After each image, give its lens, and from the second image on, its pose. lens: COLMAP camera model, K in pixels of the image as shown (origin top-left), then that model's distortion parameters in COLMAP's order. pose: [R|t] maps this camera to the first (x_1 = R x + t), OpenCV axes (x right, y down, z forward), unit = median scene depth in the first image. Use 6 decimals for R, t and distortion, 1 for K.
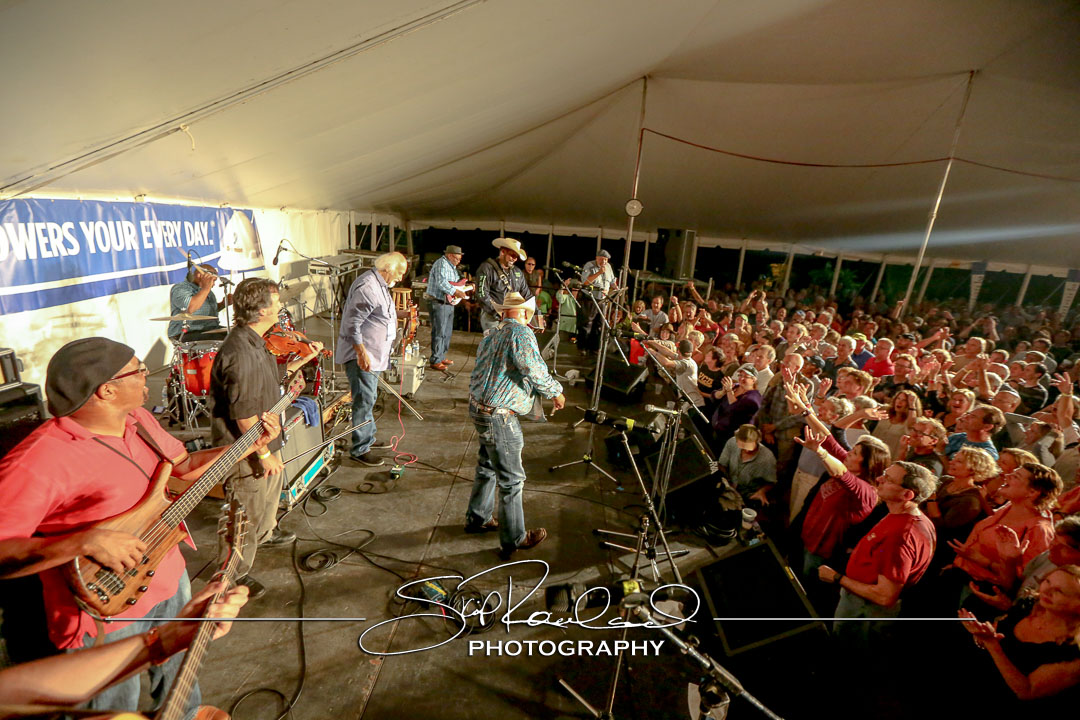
lens RADIAL K [[491.4, 0, 534.2], [0, 491.4, 357.7], [0, 0, 1]] dist [-0.045840, 0.014439]
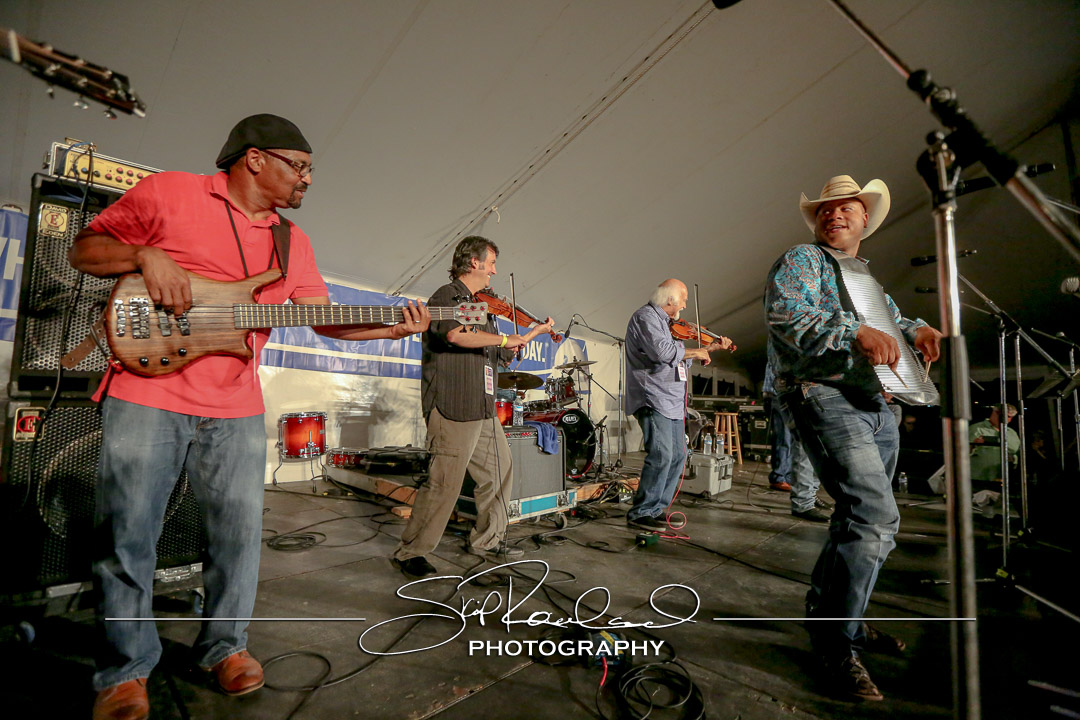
lens RADIAL K [[491.4, 0, 531.0], [0, 491.4, 357.9], [0, 0, 1]] dist [-0.045840, 0.014439]
pose [[0.751960, -0.124541, -0.647337, 0.076771], [-0.150277, 0.923749, -0.352285, 0.219058], [0.641851, 0.362185, 0.675907, 0.250738]]
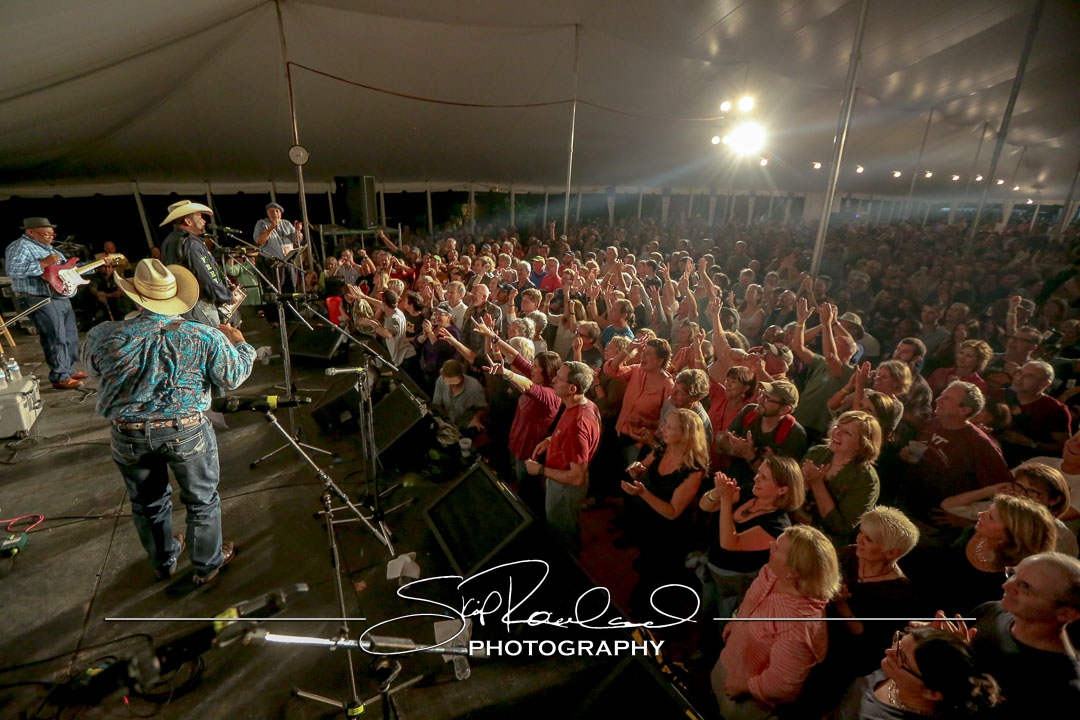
lens RADIAL K [[491.4, 0, 532.3], [0, 491.4, 351.3], [0, 0, 1]] dist [-0.045840, 0.014439]
pose [[0.832540, -0.235998, 0.501181, 0.058557], [0.191736, 0.971556, 0.138986, 0.005979], [-0.519726, -0.019617, 0.854108, 0.014257]]
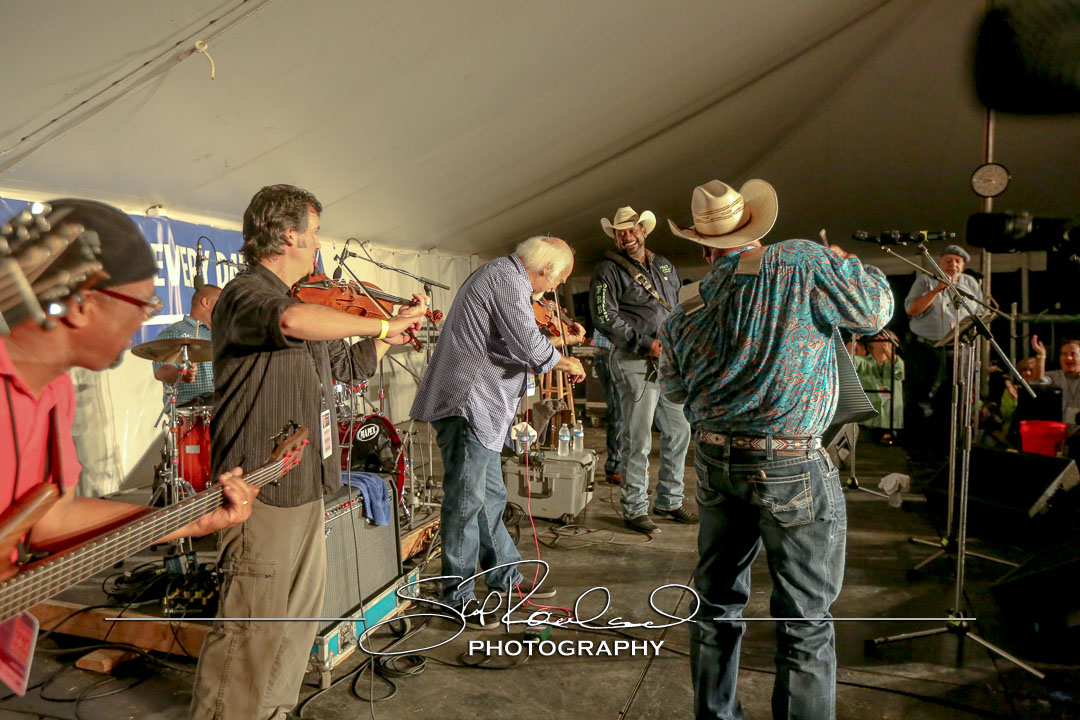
lens RADIAL K [[856.8, 0, 533.4], [0, 856.8, 351.6], [0, 0, 1]] dist [0.013779, 0.039893]
pose [[0.955185, -0.075447, -0.286234, -0.012352], [0.009969, 0.974623, -0.223629, 0.123840], [0.295843, 0.210754, 0.931697, 0.110262]]
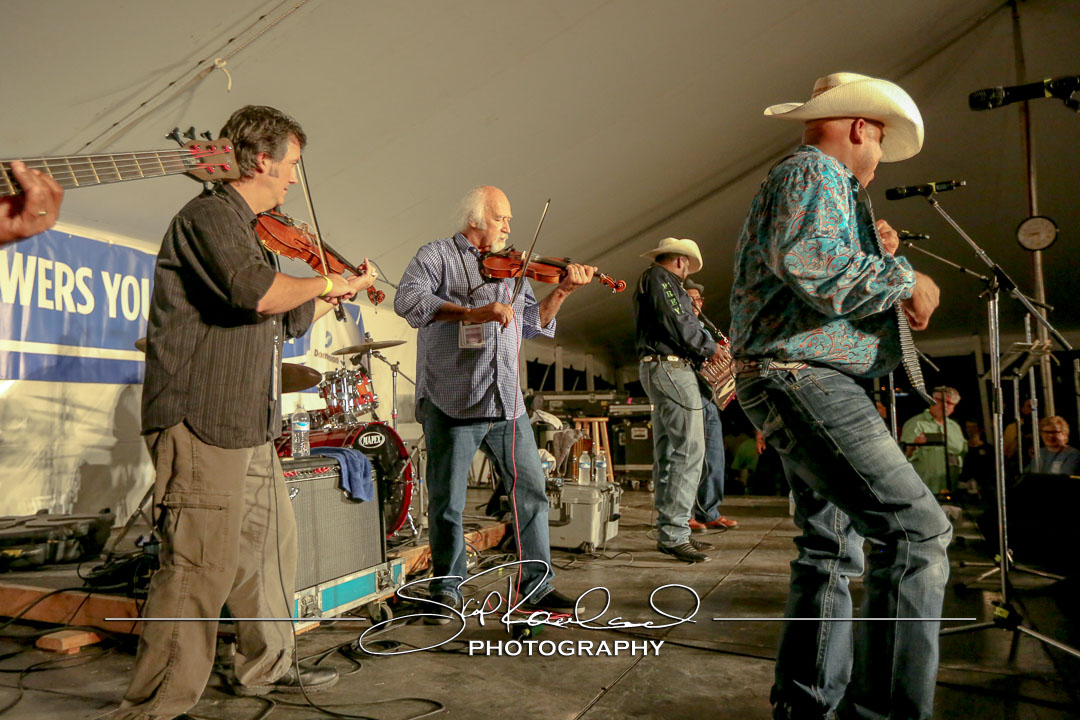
lens RADIAL K [[832.4, 0, 532.5], [0, 832.4, 349.3], [0, 0, 1]] dist [0.002564, 0.055021]
pose [[0.927823, -0.130727, -0.349364, 0.020527], [-0.005570, 0.931620, -0.363392, 0.226444], [0.372979, 0.339109, 0.863650, 0.209105]]
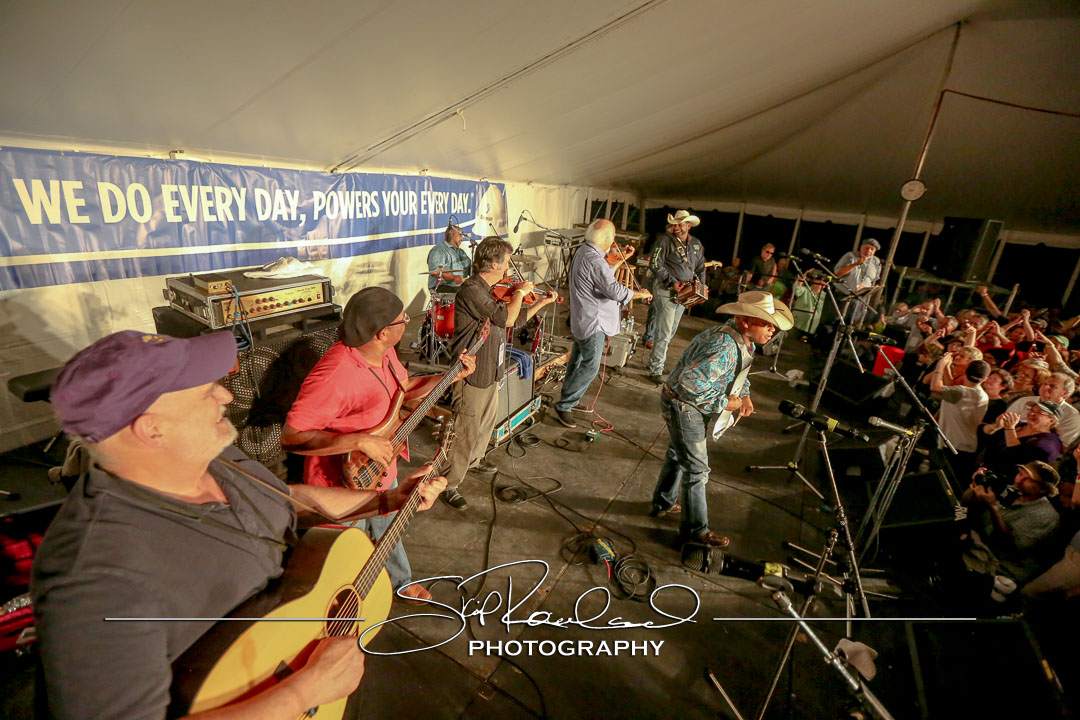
lens RADIAL K [[491.4, 0, 532.0], [0, 491.4, 357.8], [0, 0, 1]] dist [-0.045840, 0.014439]
pose [[0.895217, 0.153594, -0.418325, 0.018322], [-0.136928, 0.988120, 0.069777, 0.009282], [0.424073, -0.005185, 0.905613, -0.012616]]
